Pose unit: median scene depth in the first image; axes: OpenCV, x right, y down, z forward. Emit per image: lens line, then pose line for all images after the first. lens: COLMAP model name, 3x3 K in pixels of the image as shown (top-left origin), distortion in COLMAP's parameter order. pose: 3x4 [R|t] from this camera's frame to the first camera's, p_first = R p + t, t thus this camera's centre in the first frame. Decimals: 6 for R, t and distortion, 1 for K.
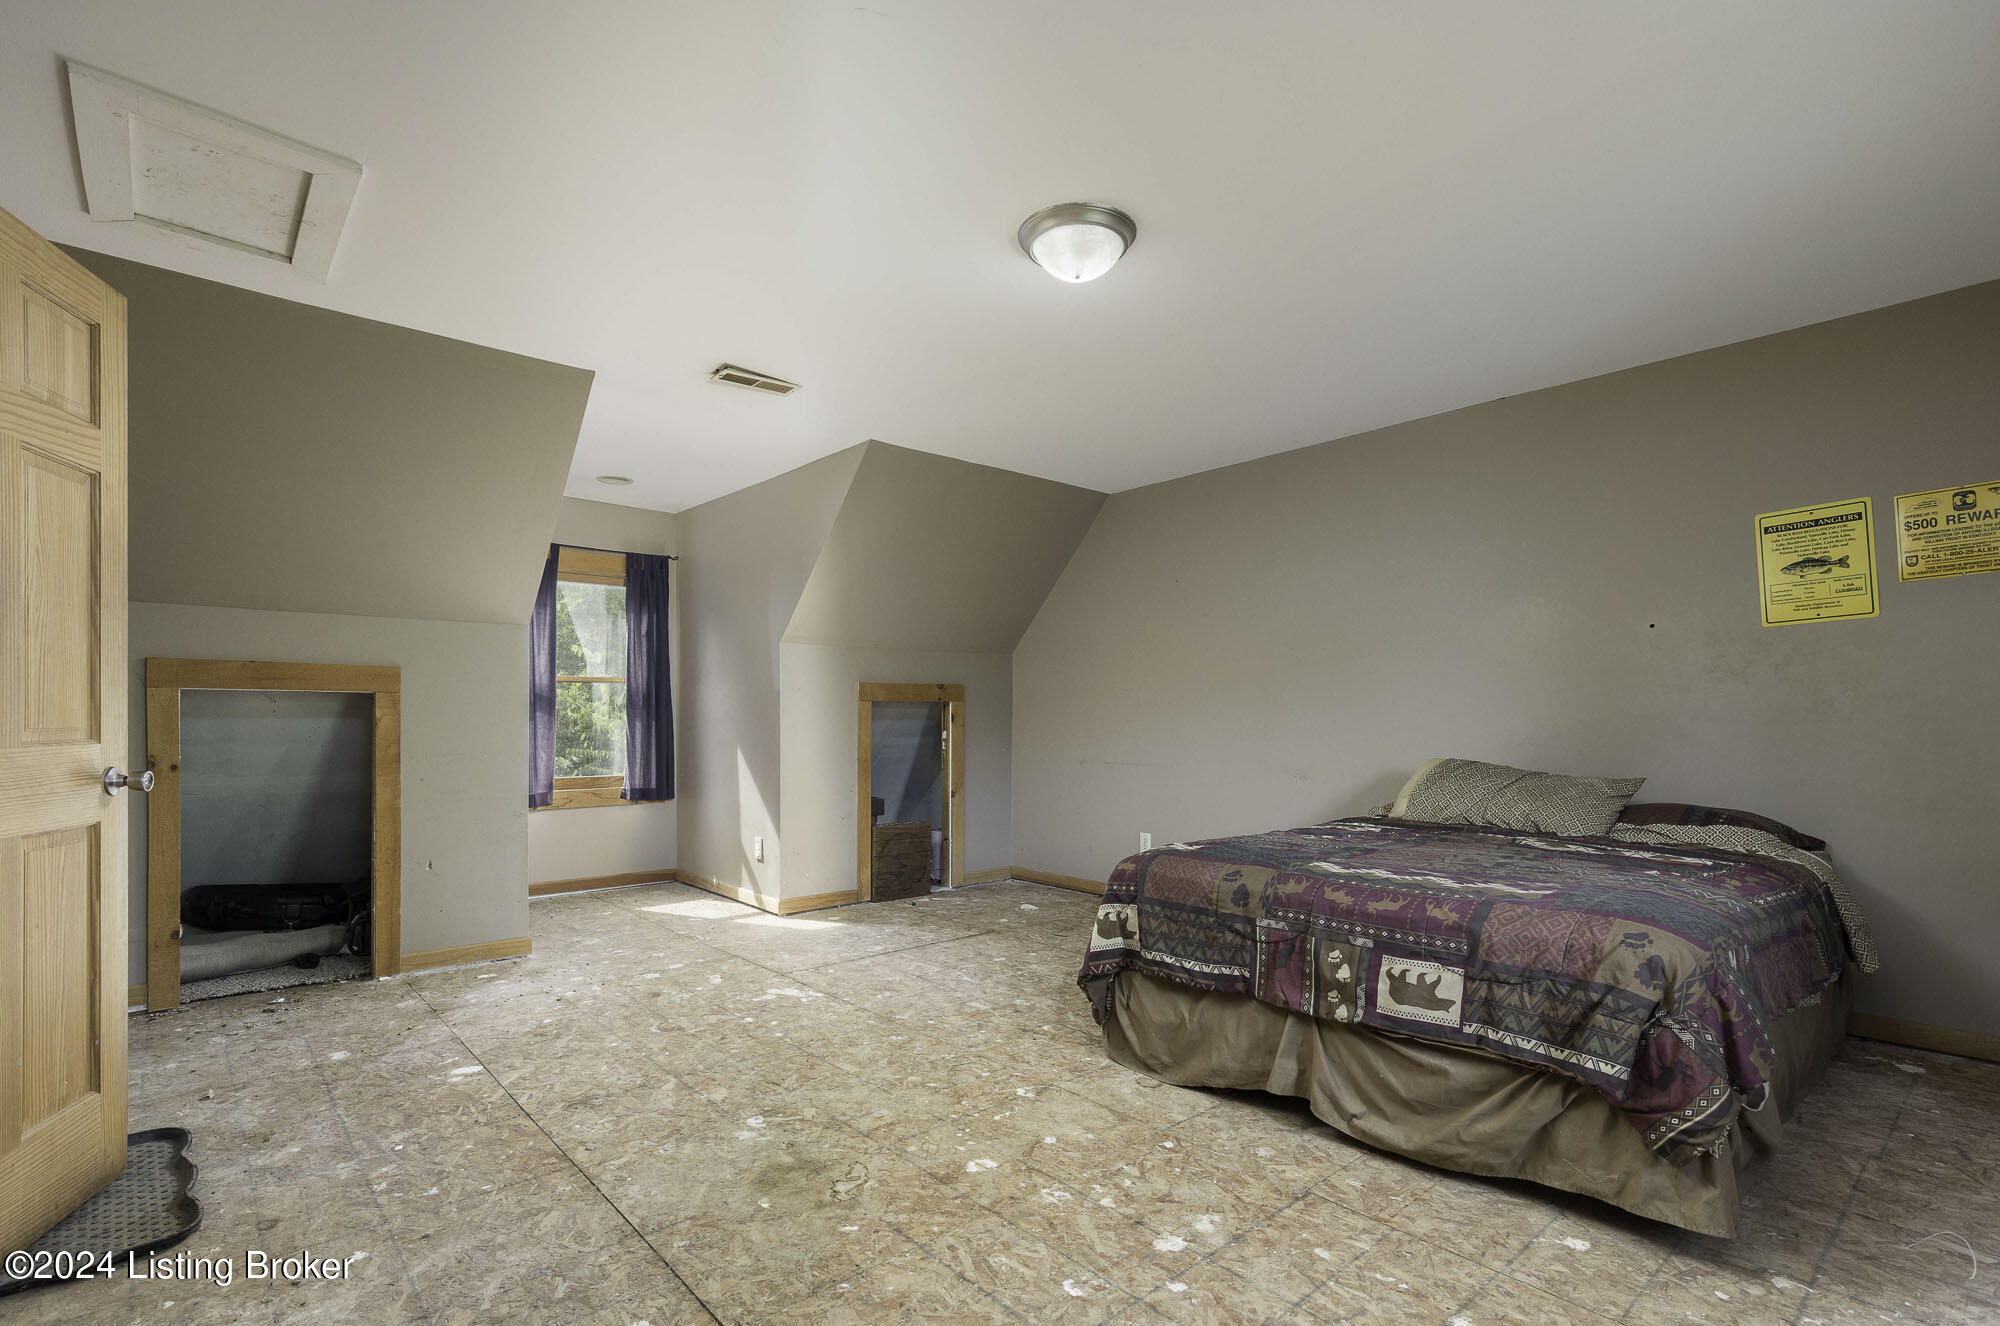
lens RADIAL K [[935.6, 0, 997.7], [0, 935.6, 725.5], [0, 0, 1]] dist [0.002314, 0.000006]
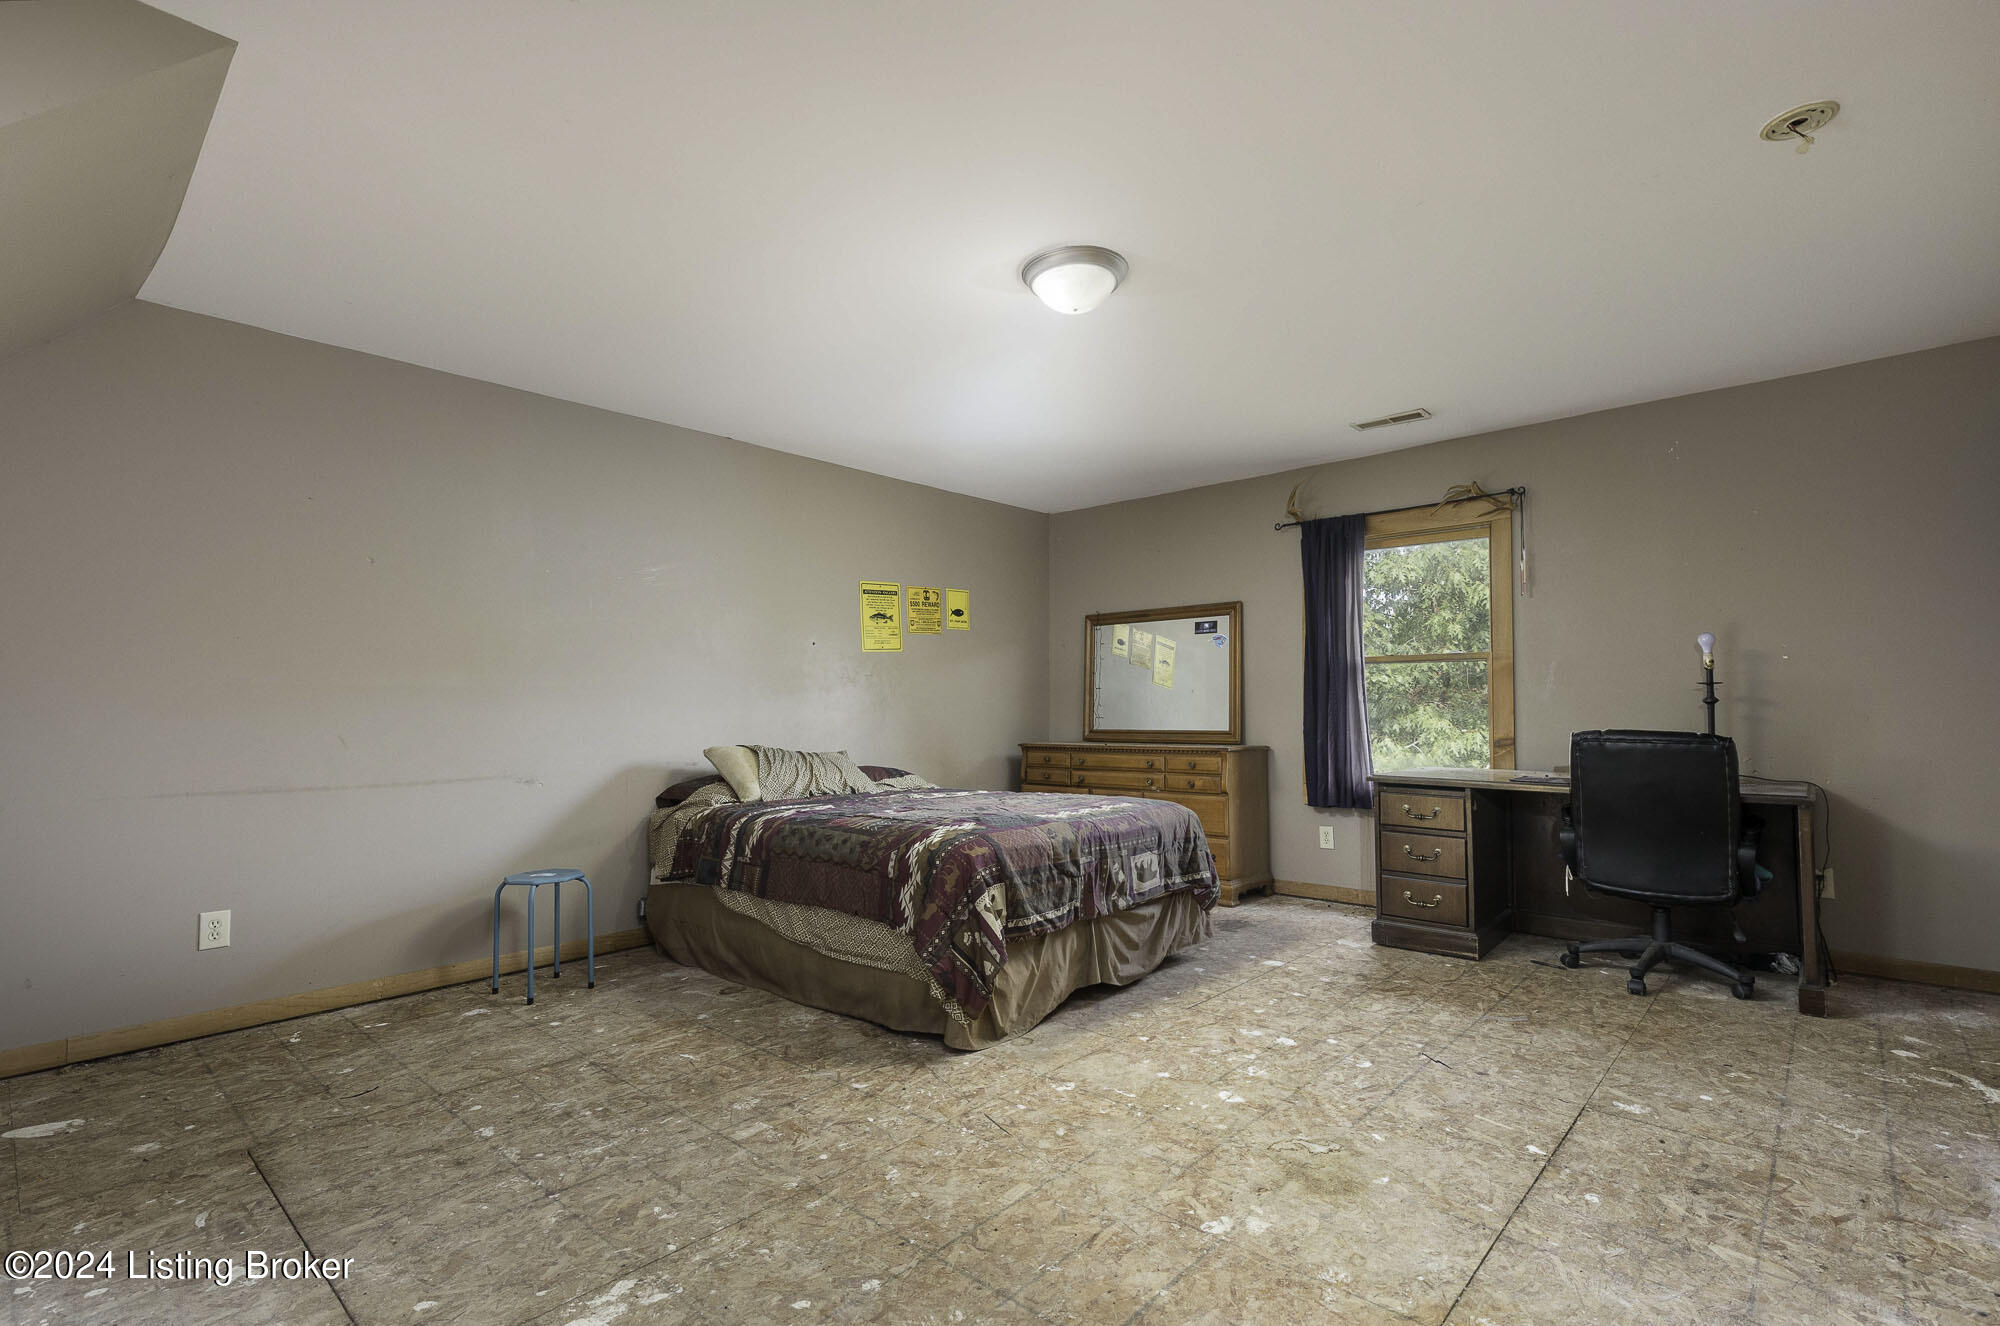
lens RADIAL K [[927.3, 0, 994.4], [0, 927.3, 656.9], [0, 0, 1]] dist [0.011958, -0.000311]
pose [[-0.106998, 0.057312, 0.992606, -1.029005], [0.012037, 0.998339, -0.056346, -0.005563], [-0.994186, 0.005919, -0.107510, 1.261753]]
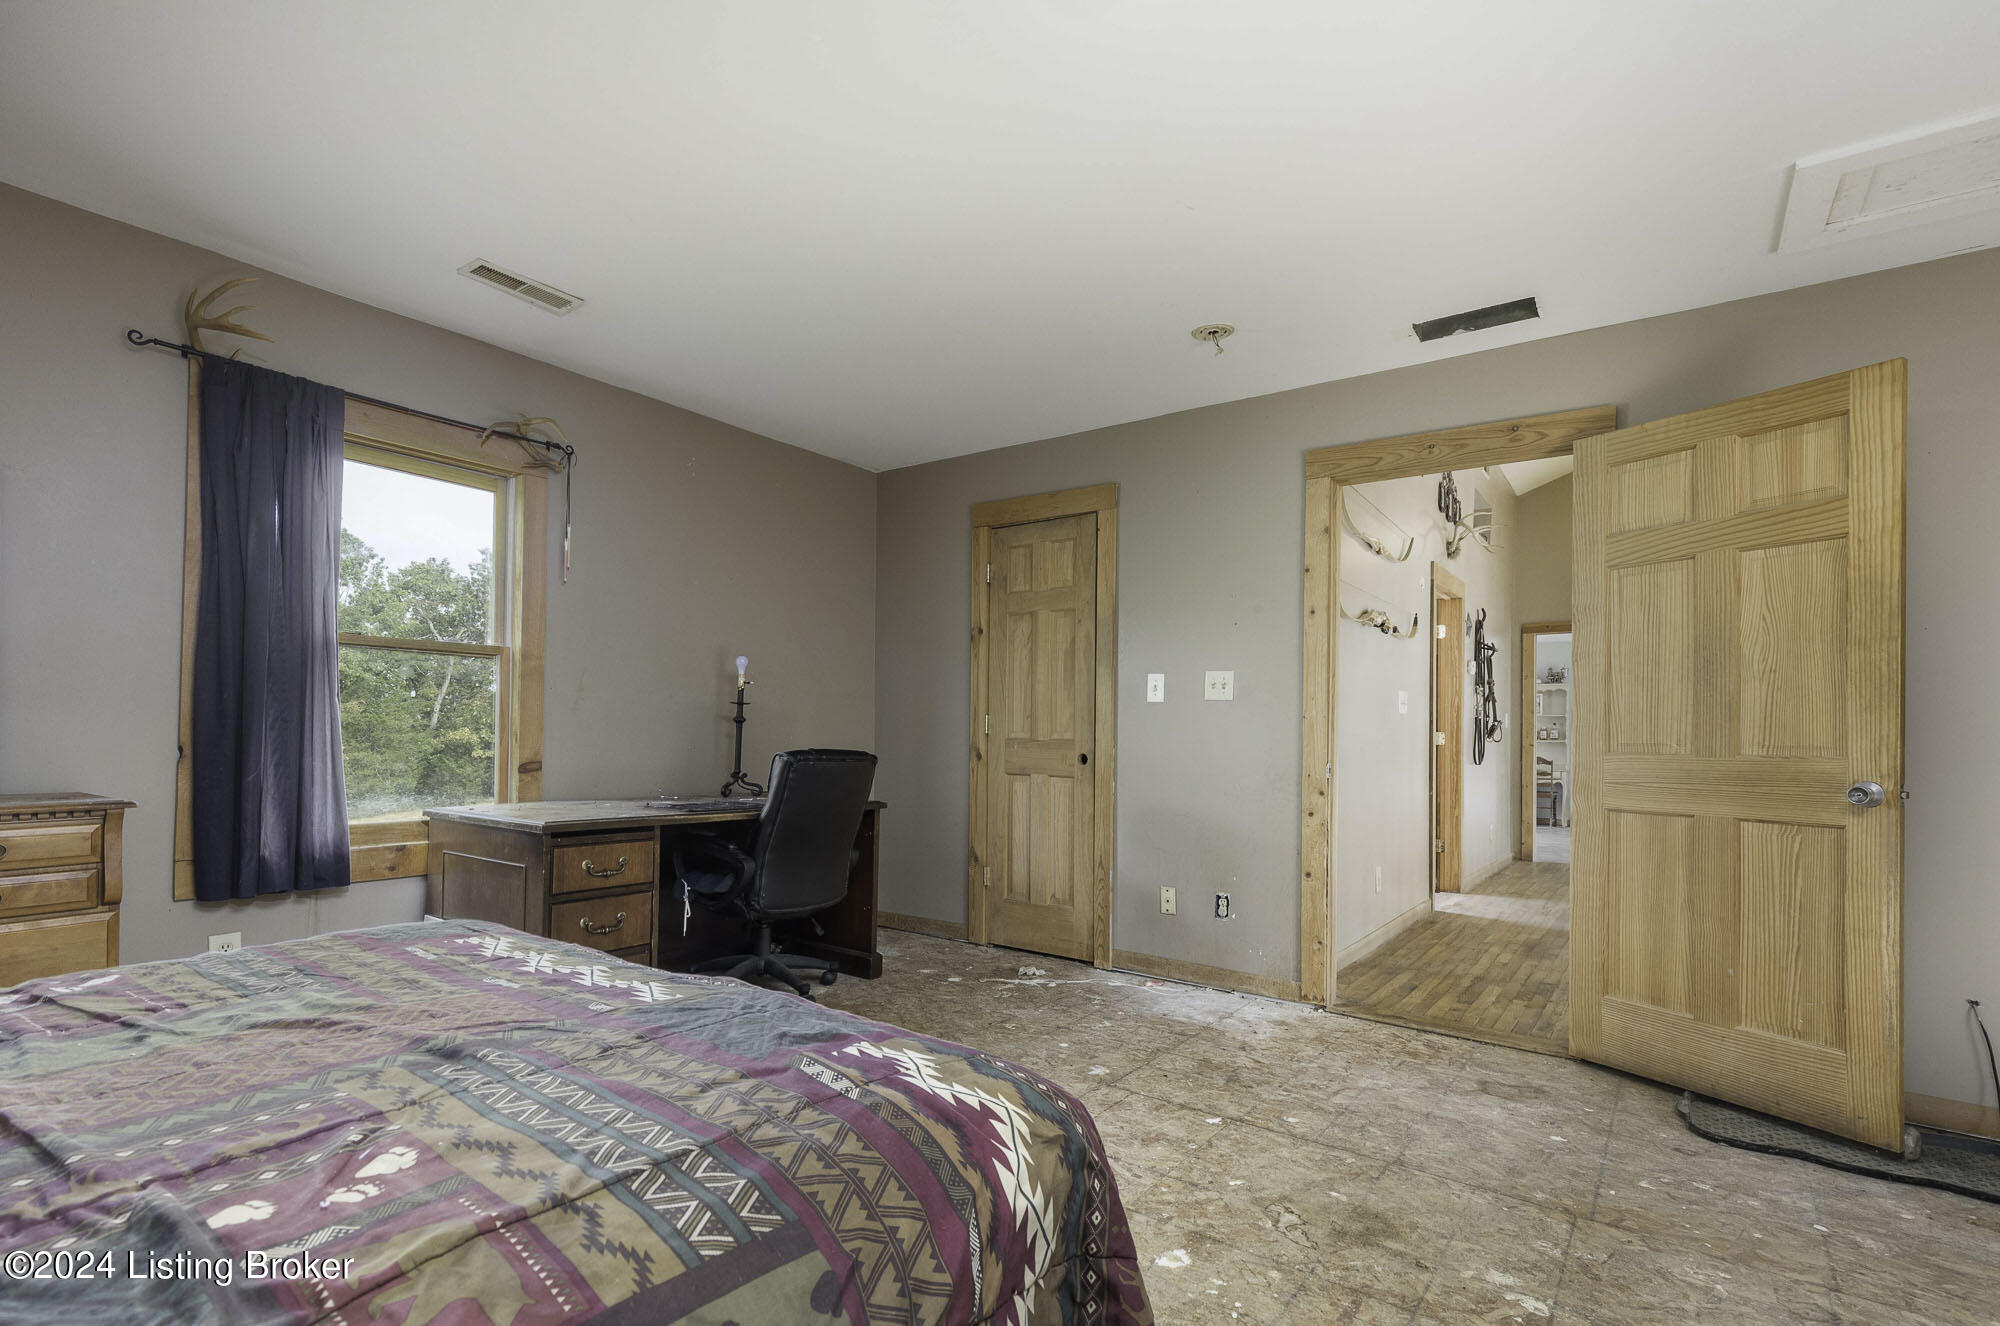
lens RADIAL K [[935.6, 0, 997.7], [0, 935.6, 725.5], [0, 0, 1]] dist [0.002314, 0.000006]
pose [[-0.978289, -0.018916, -0.206380, 0.285957], [-0.019096, 0.999817, -0.001121, -0.002948], [0.206363, 0.002845, -0.978471, 1.602987]]
